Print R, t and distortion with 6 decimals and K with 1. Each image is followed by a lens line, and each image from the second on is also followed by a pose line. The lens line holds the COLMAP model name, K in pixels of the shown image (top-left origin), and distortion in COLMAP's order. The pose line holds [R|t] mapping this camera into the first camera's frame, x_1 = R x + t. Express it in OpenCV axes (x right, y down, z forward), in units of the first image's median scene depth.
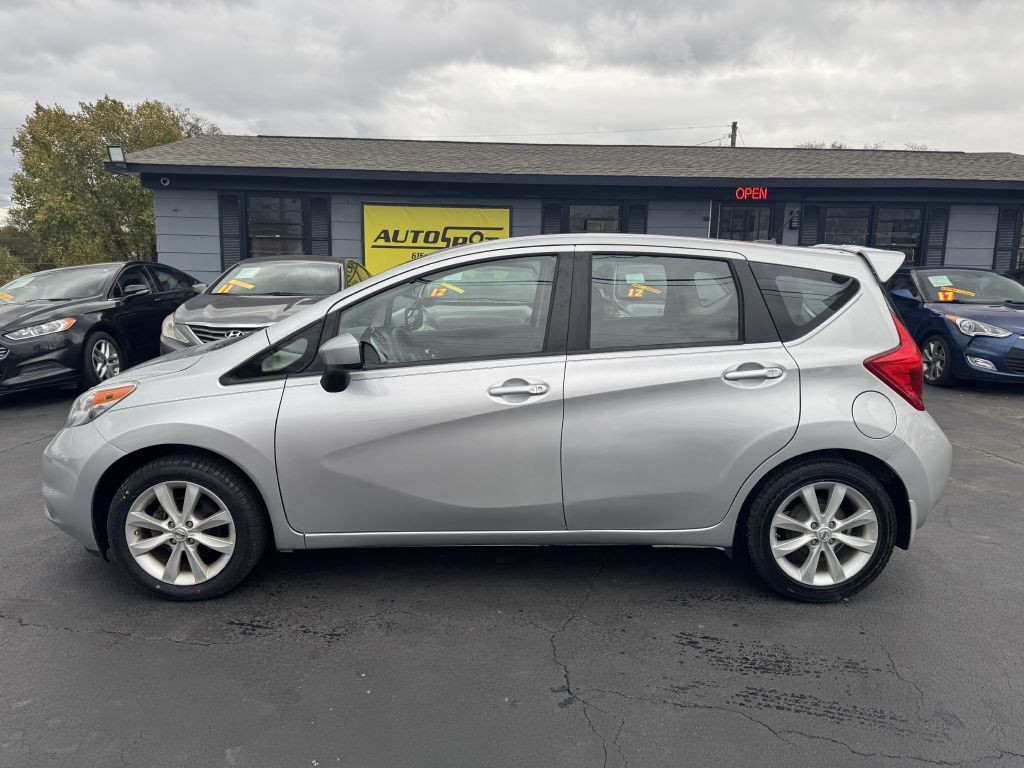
lens RADIAL K [[724.0, 0, 518.2], [0, 724.0, 385.5], [0, 0, 1]] dist [0.015691, -0.020976]
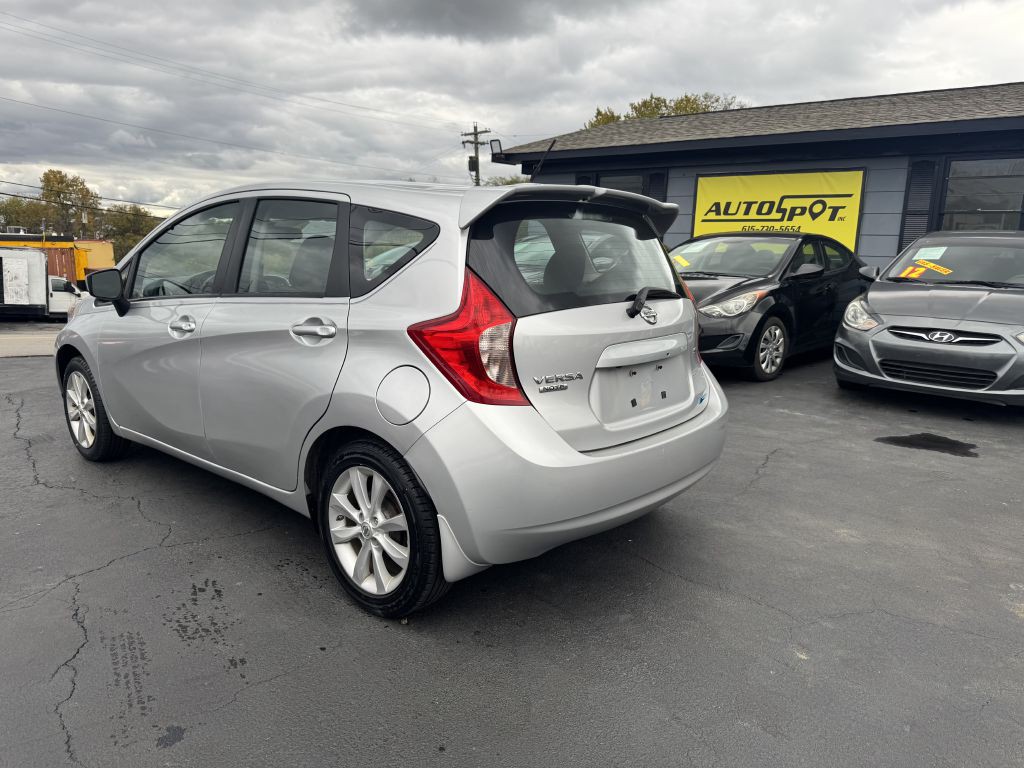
lens RADIAL K [[724.0, 0, 518.2], [0, 724.0, 385.5], [0, 0, 1]] dist [0.015691, -0.020976]
pose [[0.742940, 0.129352, -0.656741, 0.275962], [-0.115308, 0.991215, 0.064787, -0.008891], [0.659351, 0.027595, 0.751328, 0.123872]]
